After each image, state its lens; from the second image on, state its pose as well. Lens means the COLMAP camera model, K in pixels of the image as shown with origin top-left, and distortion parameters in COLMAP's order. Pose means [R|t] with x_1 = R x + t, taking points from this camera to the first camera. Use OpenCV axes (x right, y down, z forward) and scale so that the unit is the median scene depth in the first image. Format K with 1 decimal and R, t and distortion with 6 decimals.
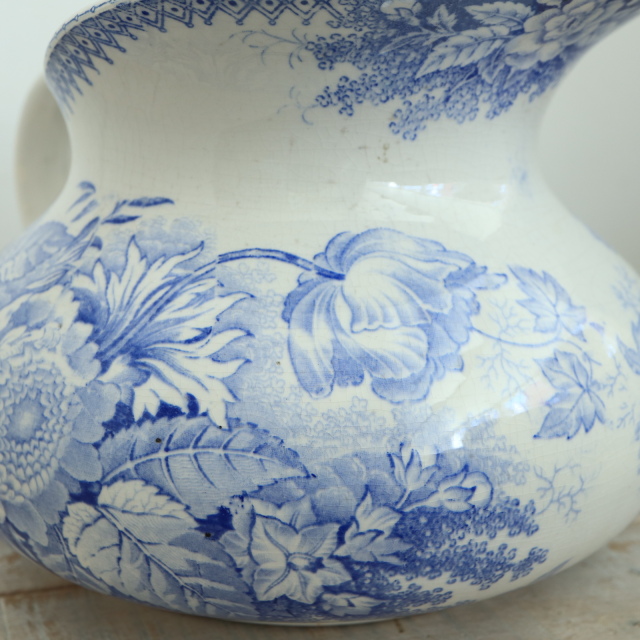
lens RADIAL K [[1198.9, 0, 320.0], [0, 1198.9, 320.0], [0, 0, 1]] dist [0.024432, -0.113544]
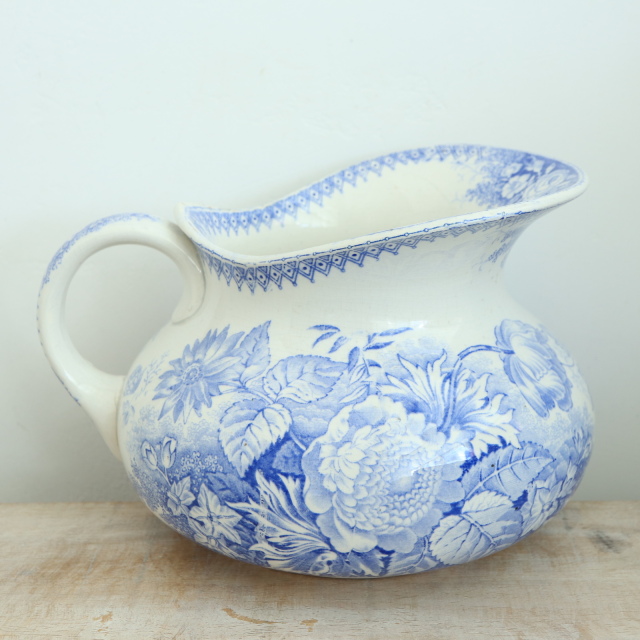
lens RADIAL K [[1198.9, 0, 320.0], [0, 1198.9, 320.0], [0, 0, 1]] dist [0.024432, -0.113544]
pose [[0.704165, -0.203139, 0.680358, -1.442254], [0.167868, 0.978666, 0.118465, -0.354620], [-0.689907, 0.030791, 0.723242, -0.109914]]
